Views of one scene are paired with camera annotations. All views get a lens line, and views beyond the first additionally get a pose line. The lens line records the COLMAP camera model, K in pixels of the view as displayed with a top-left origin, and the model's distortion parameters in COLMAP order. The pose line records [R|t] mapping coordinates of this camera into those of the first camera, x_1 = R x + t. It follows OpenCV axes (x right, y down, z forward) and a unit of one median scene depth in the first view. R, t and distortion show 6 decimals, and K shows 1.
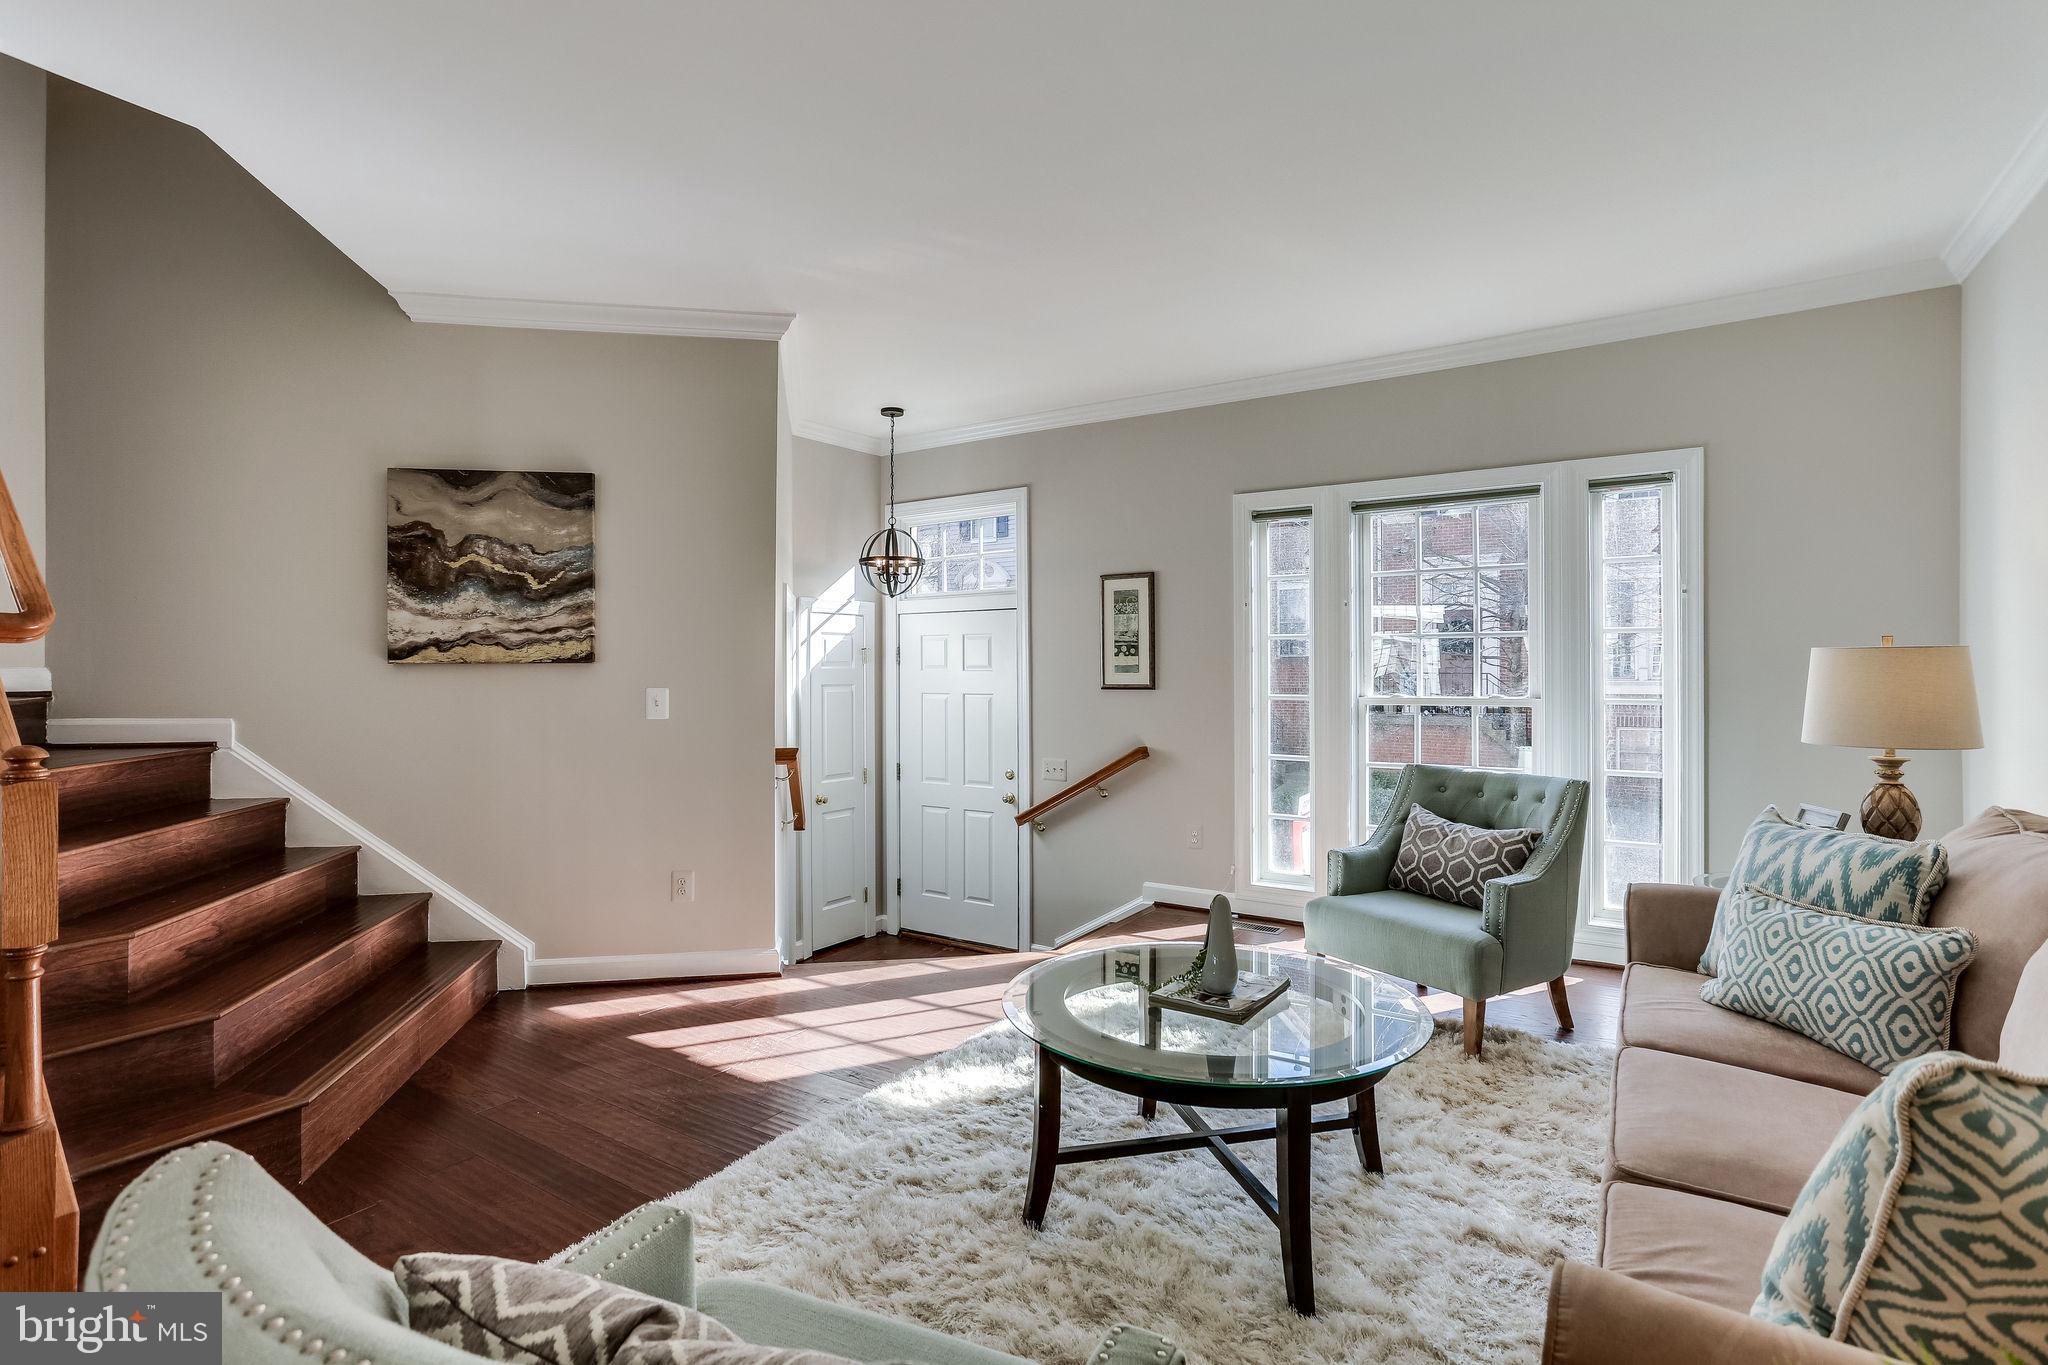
lens RADIAL K [[991.9, 0, 1017.0], [0, 991.9, 662.1], [0, 0, 1]] dist [-0.034067, 0.022381]
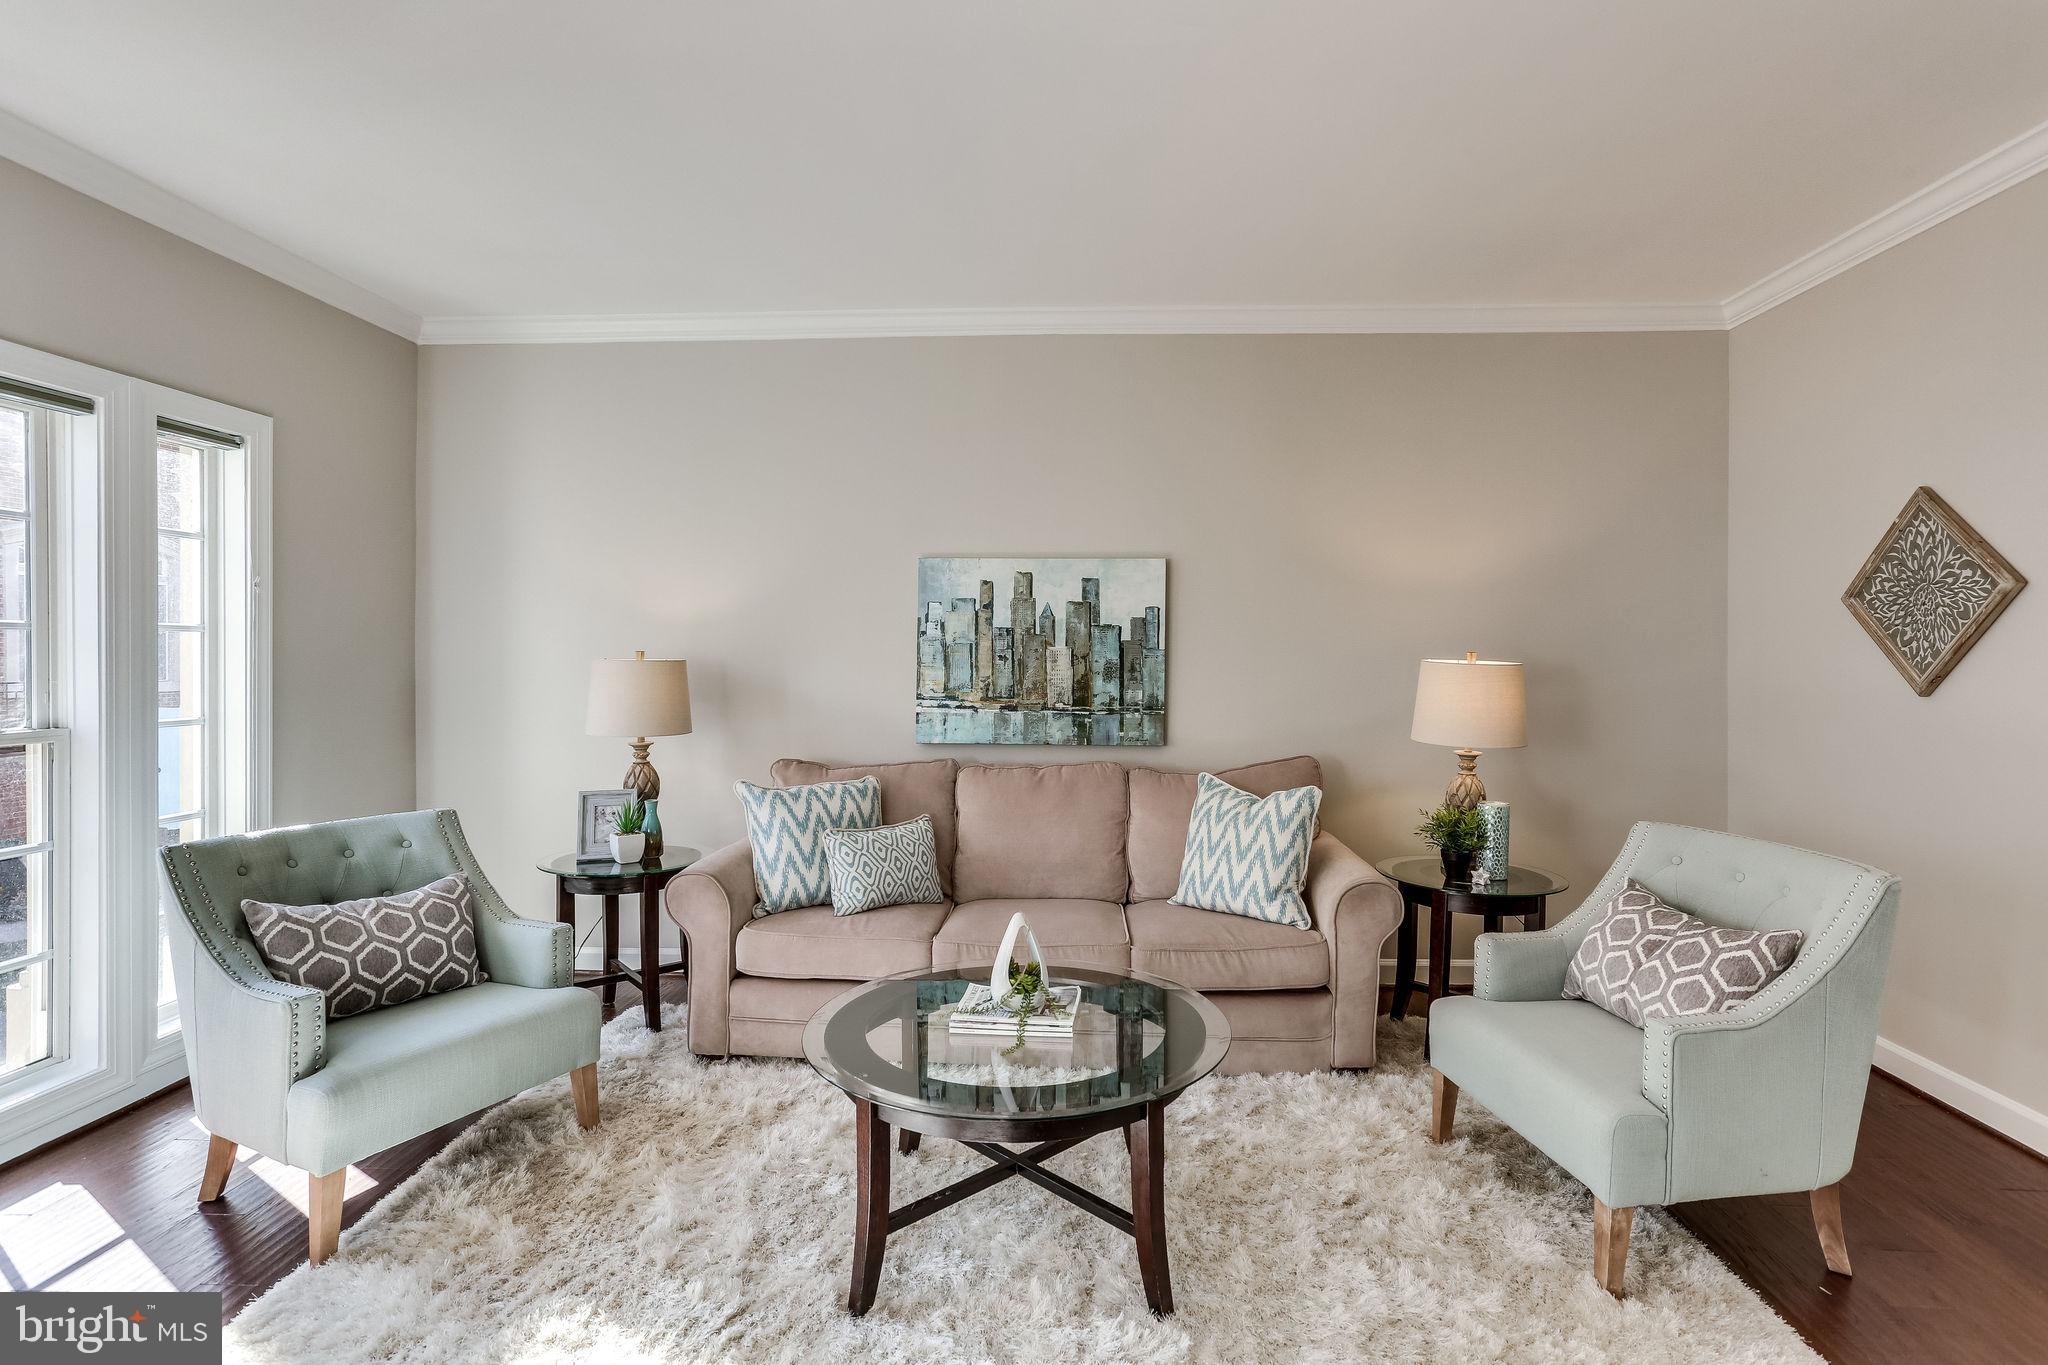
lens RADIAL K [[991.9, 0, 1017.0], [0, 991.9, 662.1], [0, 0, 1]] dist [-0.034067, 0.022381]
pose [[-0.527914, 0.001530, 0.849296, -0.527999], [-0.006423, 0.999963, -0.005794, -0.007992], [-0.849273, -0.008513, -0.527885, 1.279410]]
